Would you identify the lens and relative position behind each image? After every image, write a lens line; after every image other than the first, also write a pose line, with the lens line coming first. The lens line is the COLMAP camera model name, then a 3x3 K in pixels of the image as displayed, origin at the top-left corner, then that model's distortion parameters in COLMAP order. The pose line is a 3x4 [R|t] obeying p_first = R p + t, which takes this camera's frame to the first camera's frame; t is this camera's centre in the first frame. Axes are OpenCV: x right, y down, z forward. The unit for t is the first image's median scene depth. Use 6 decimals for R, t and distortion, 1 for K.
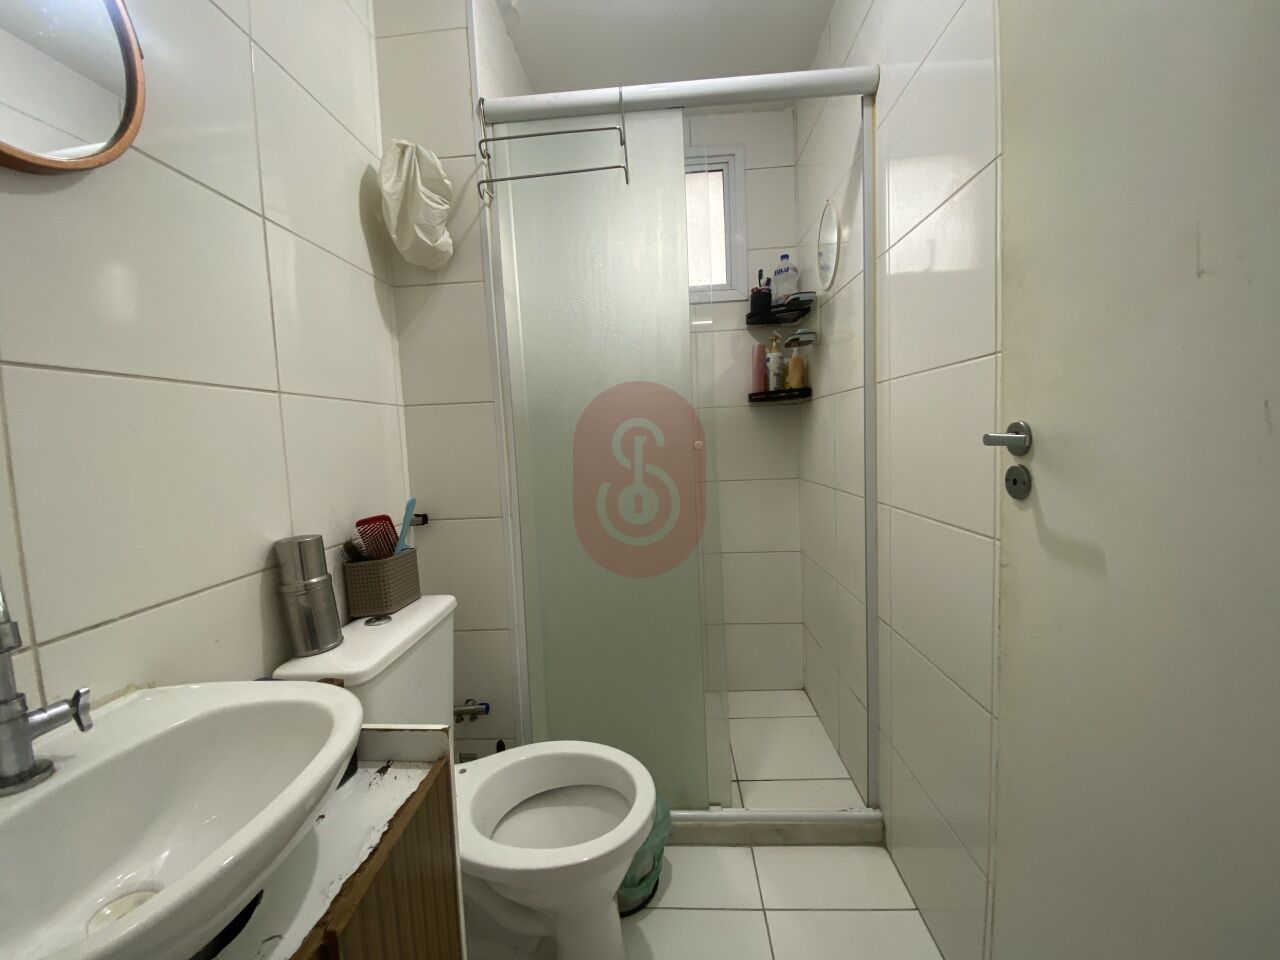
lens RADIAL K [[517.5, 0, 637.2], [0, 517.5, 478.6], [0, 0, 1]] dist [0.011819, -0.016879]
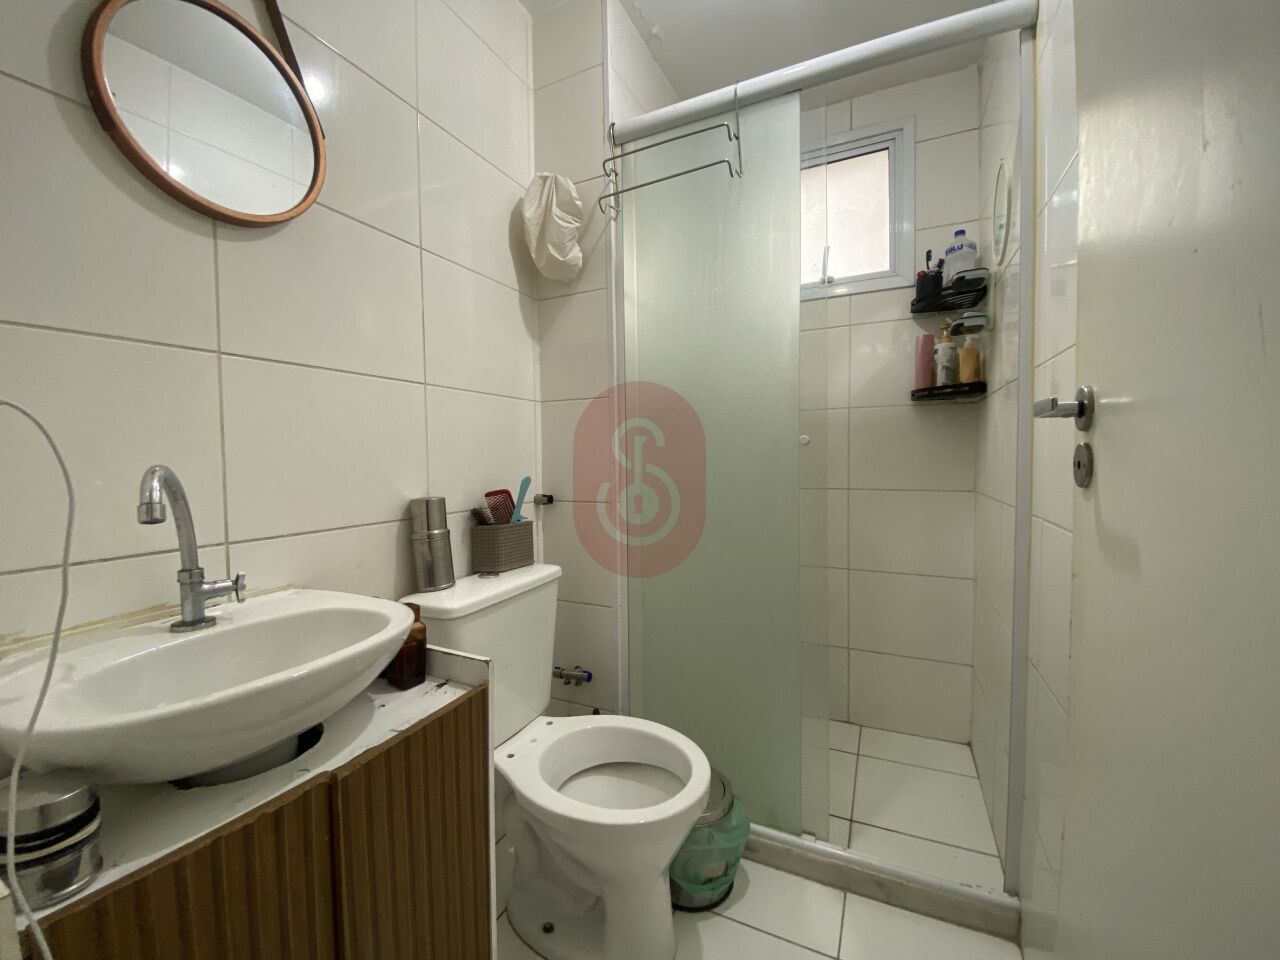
lens RADIAL K [[517.5, 0, 637.2], [0, 517.5, 478.6], [0, 0, 1]] dist [0.011819, -0.016879]
pose [[0.922449, 0.049597, -0.382921, 0.212869], [-0.059336, 0.998145, -0.013656, 0.038529], [0.381533, 0.035318, 0.923680, 0.019898]]
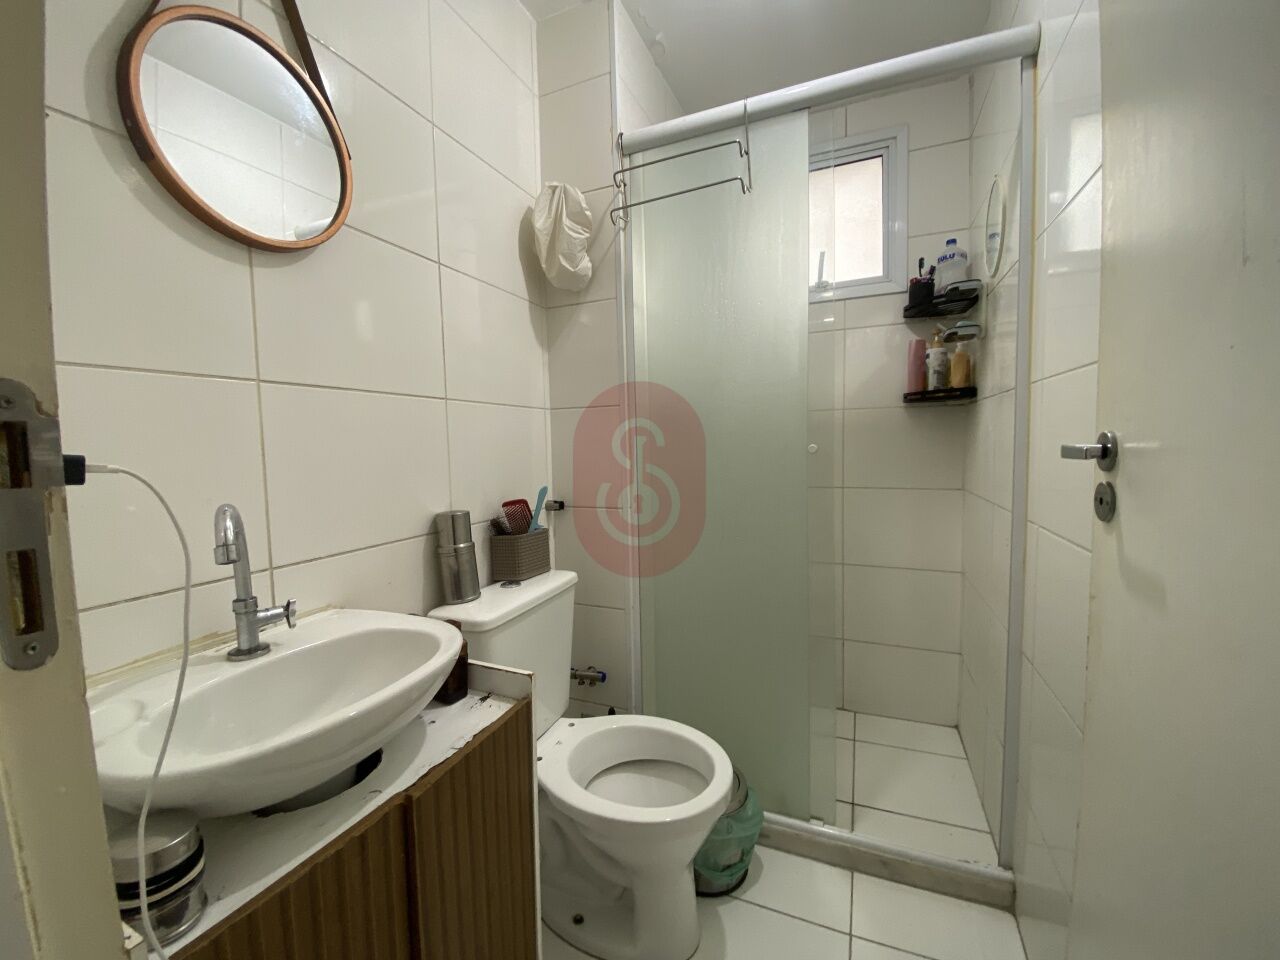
lens RADIAL K [[517.5, 0, 637.2], [0, 517.5, 478.6], [0, 0, 1]] dist [0.011819, -0.016879]
pose [[0.939269, 0.047460, -0.339883, 0.149738], [-0.046885, 0.998851, 0.009910, -0.002095], [0.339963, 0.006627, 0.940415, -0.036788]]
